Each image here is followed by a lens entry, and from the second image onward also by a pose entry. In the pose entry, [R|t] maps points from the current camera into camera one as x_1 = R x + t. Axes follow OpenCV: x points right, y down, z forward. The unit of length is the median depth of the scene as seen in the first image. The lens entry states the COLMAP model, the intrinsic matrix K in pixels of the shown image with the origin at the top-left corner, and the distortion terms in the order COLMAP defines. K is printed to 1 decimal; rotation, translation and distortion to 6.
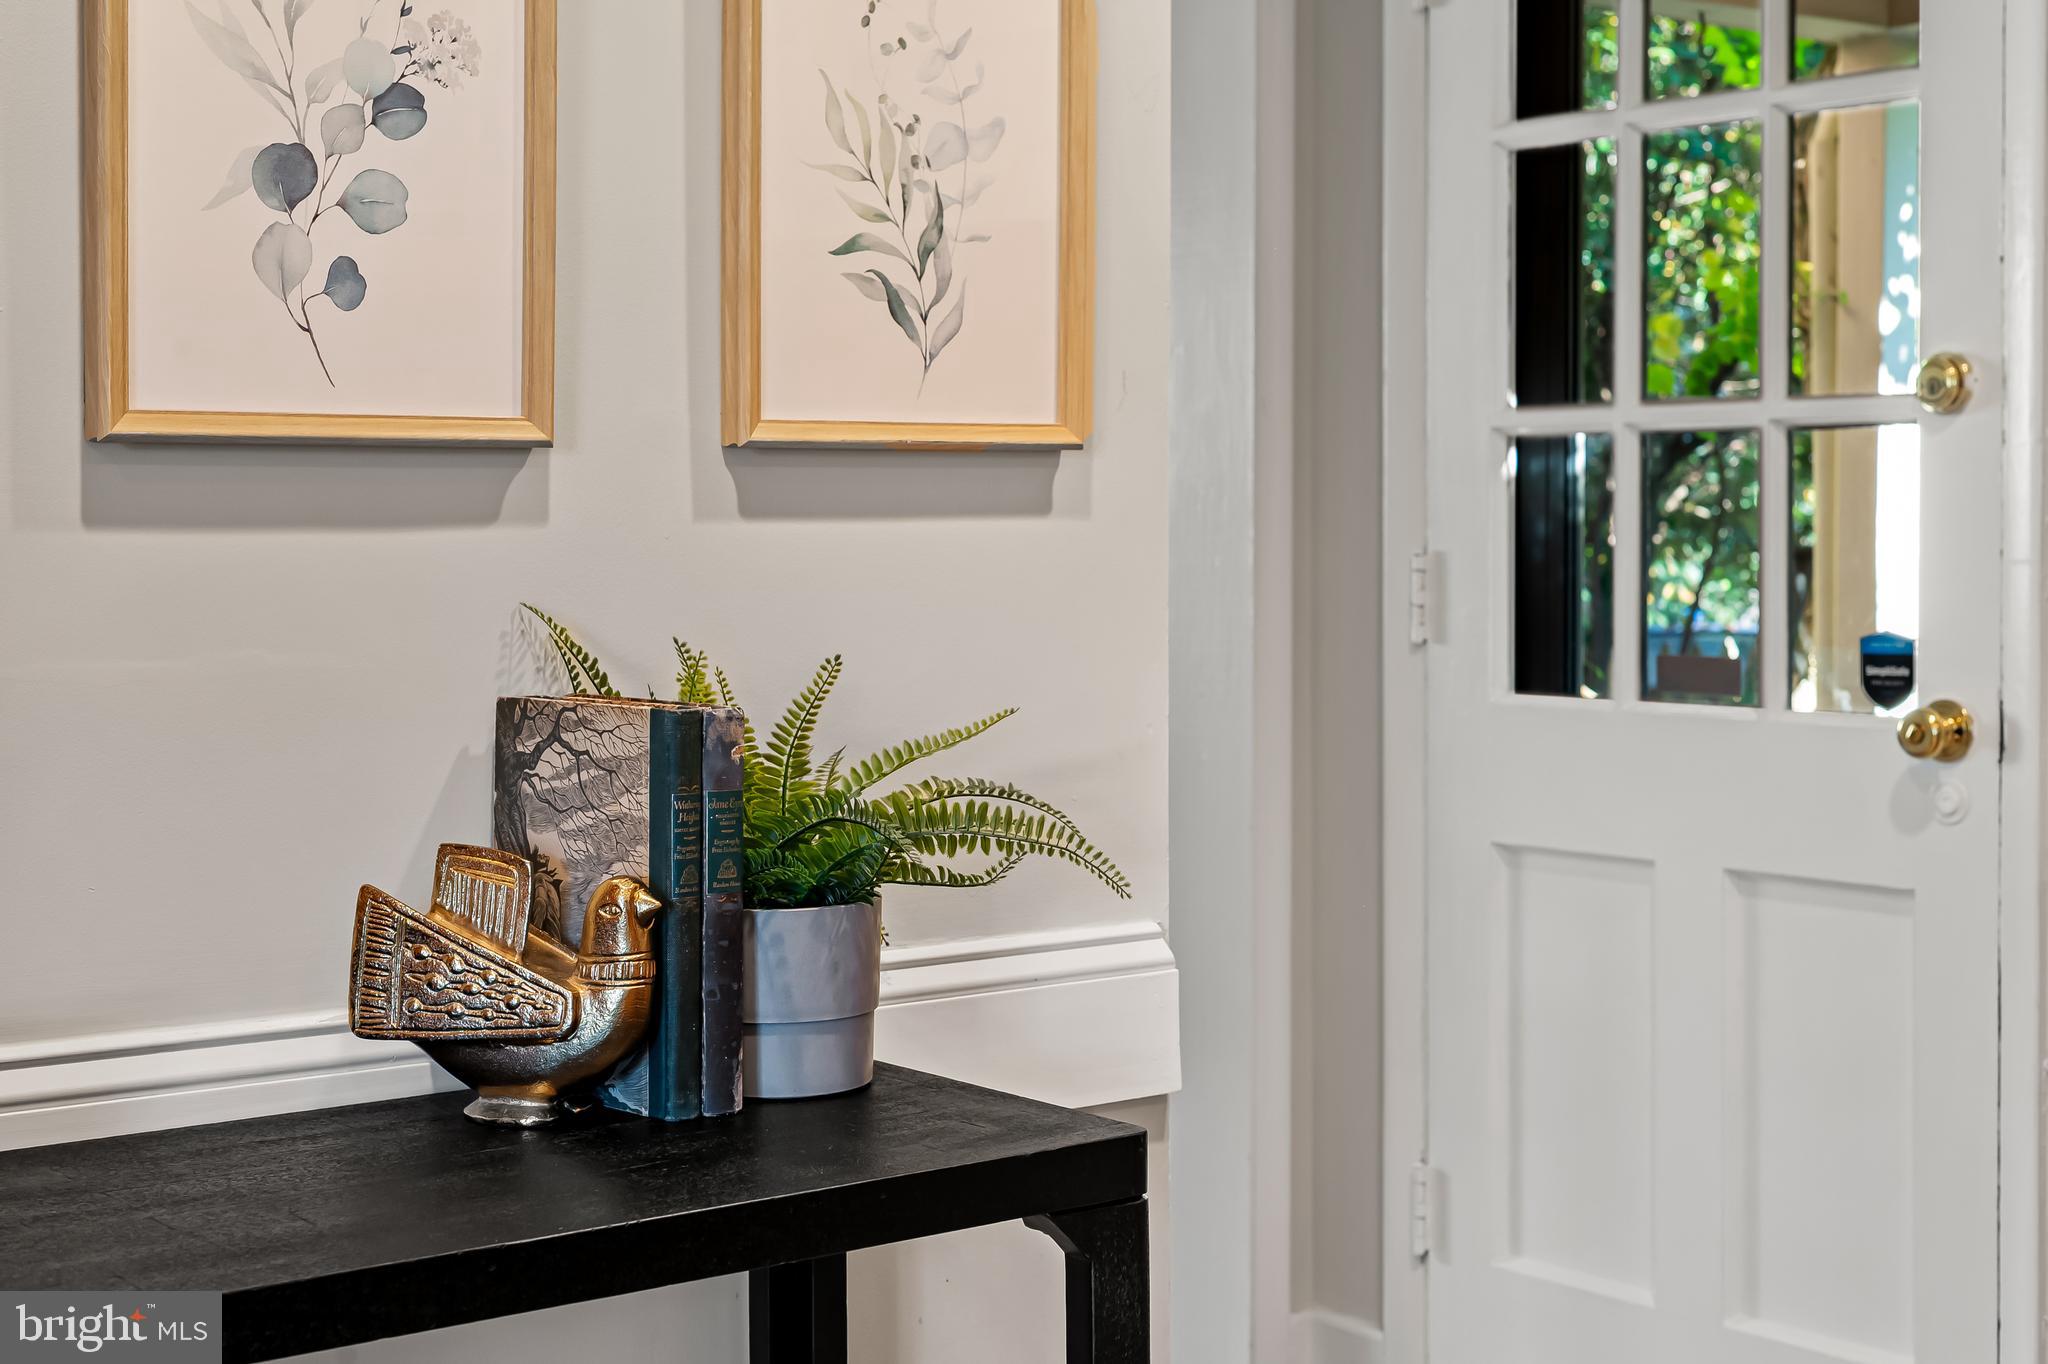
lens RADIAL K [[3103.7, 0, 1016.0], [0, 3103.7, 613.3], [0, 0, 1]] dist [-0.020084, 0.000000]
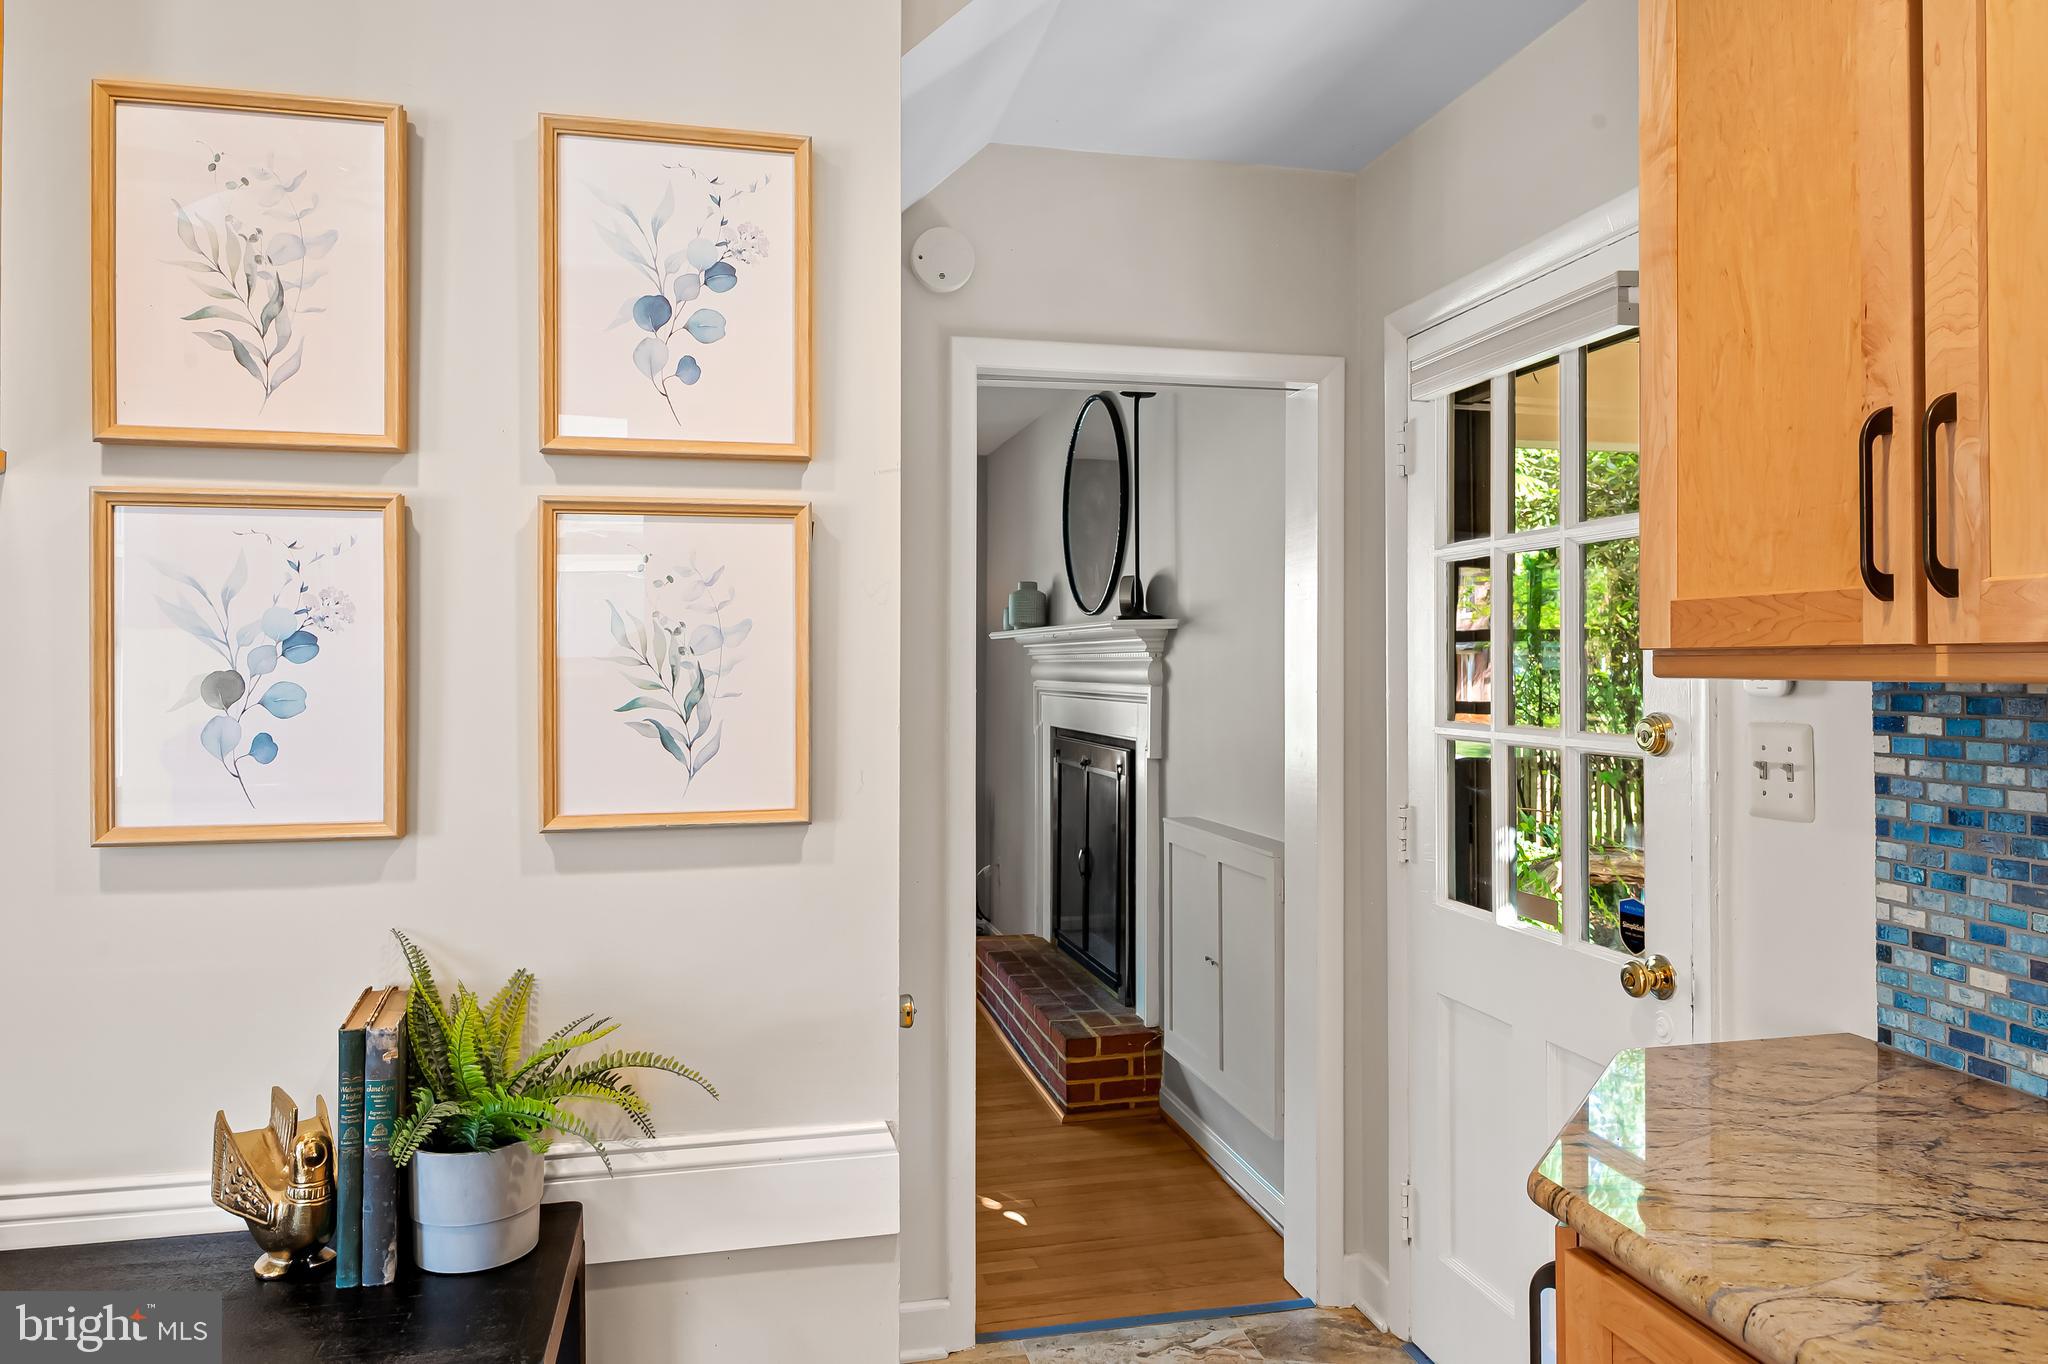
lens RADIAL K [[1375.9, 0, 1035.9], [0, 1375.9, 651.2], [0, 0, 1]] dist [-0.003211, -0.000063]
pose [[0.904123, -0.003571, -0.427257, 0.457441], [-0.012488, 0.999317, -0.034779, -0.126936], [0.427089, 0.036780, 0.903461, 0.444857]]
